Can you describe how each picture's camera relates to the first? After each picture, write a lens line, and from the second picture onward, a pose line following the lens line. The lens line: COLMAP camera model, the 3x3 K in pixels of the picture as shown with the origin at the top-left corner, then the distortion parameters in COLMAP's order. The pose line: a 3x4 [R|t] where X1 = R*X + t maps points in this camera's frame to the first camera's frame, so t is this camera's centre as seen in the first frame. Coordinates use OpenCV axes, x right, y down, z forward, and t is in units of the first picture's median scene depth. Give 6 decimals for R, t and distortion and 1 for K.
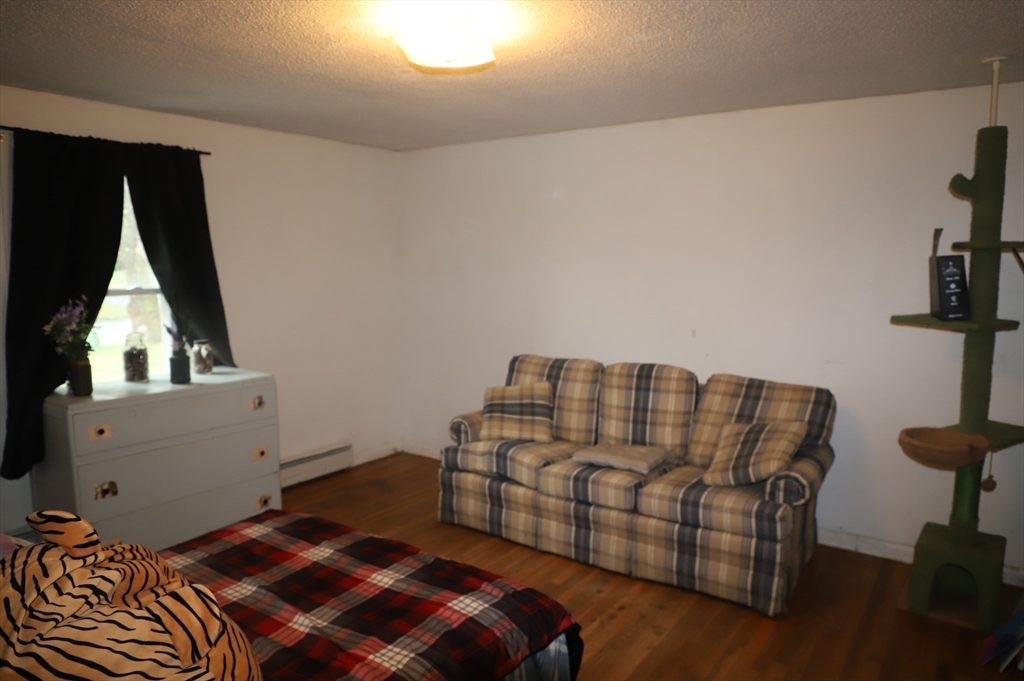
lens RADIAL K [[699.7, 0, 512.0], [0, 699.7, 340.5], [0, 0, 1]] dist [-0.052242, 0.002217]
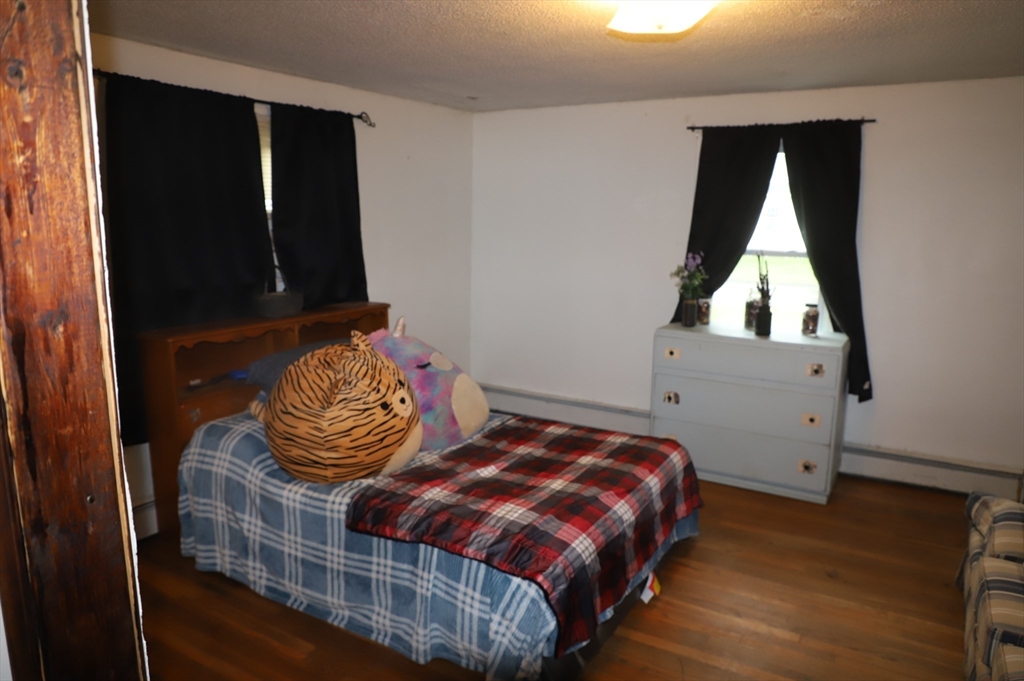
lens RADIAL K [[699.7, 0, 512.0], [0, 699.7, 340.5], [0, 0, 1]] dist [-0.052242, 0.002217]
pose [[0.066057, 0.168978, -0.983404, 0.643433], [-0.128670, 0.978770, 0.159538, -0.061369], [0.989485, 0.115996, 0.086397, 0.513634]]
